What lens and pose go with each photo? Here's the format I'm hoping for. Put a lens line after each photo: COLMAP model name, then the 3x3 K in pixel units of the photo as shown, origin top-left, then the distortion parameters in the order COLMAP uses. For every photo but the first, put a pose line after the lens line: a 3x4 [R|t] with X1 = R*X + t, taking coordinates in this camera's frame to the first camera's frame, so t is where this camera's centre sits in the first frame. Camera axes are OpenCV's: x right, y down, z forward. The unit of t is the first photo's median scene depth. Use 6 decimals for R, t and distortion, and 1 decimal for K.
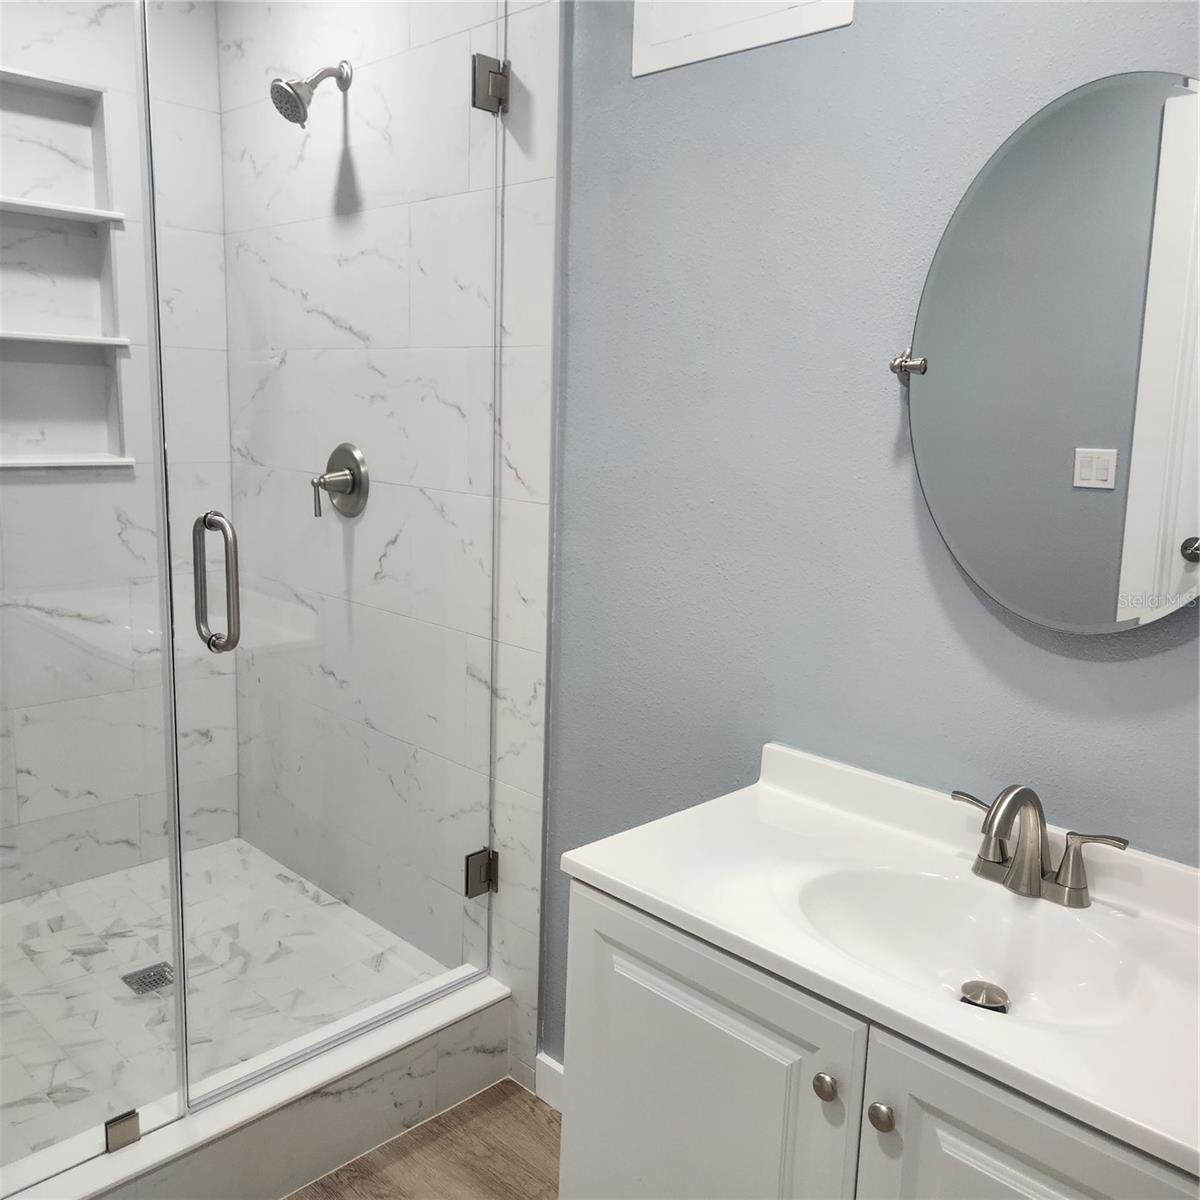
lens RADIAL K [[1073.5, 0, 604.0], [0, 1073.5, 588.1], [0, 0, 1]] dist [0.057038, -0.057701]
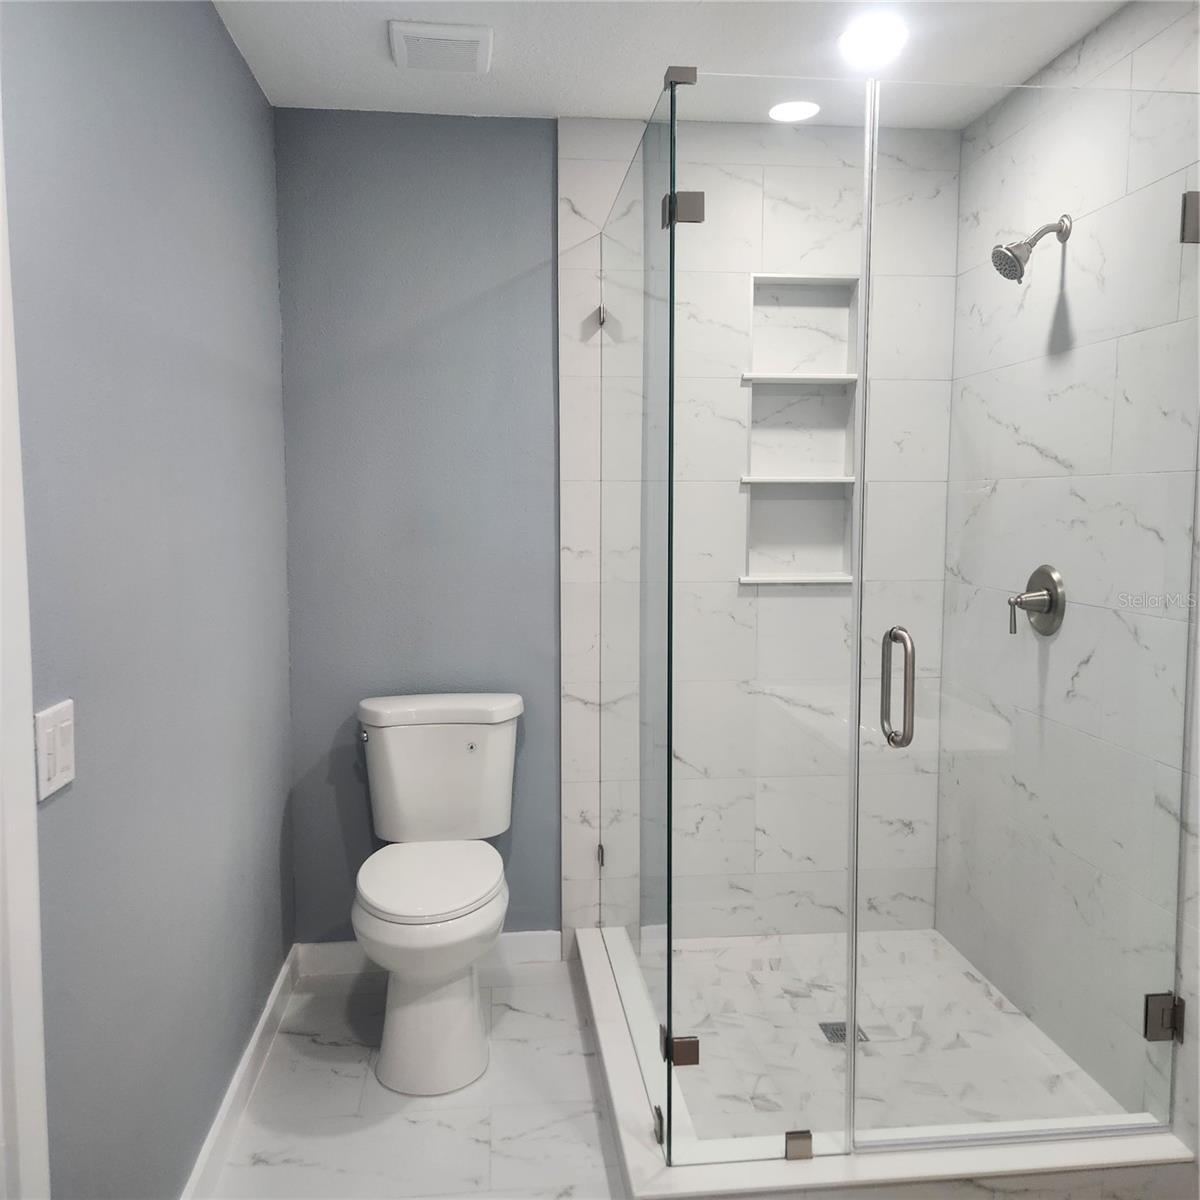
lens RADIAL K [[1073.5, 0, 604.0], [0, 1073.5, 588.1], [0, 0, 1]] dist [0.057038, -0.057701]
pose [[0.775895, 0.021435, -0.630498, 0.092878], [-0.084245, 0.993992, -0.069879, -0.002373], [0.625212, 0.107335, 0.773039, -0.081692]]
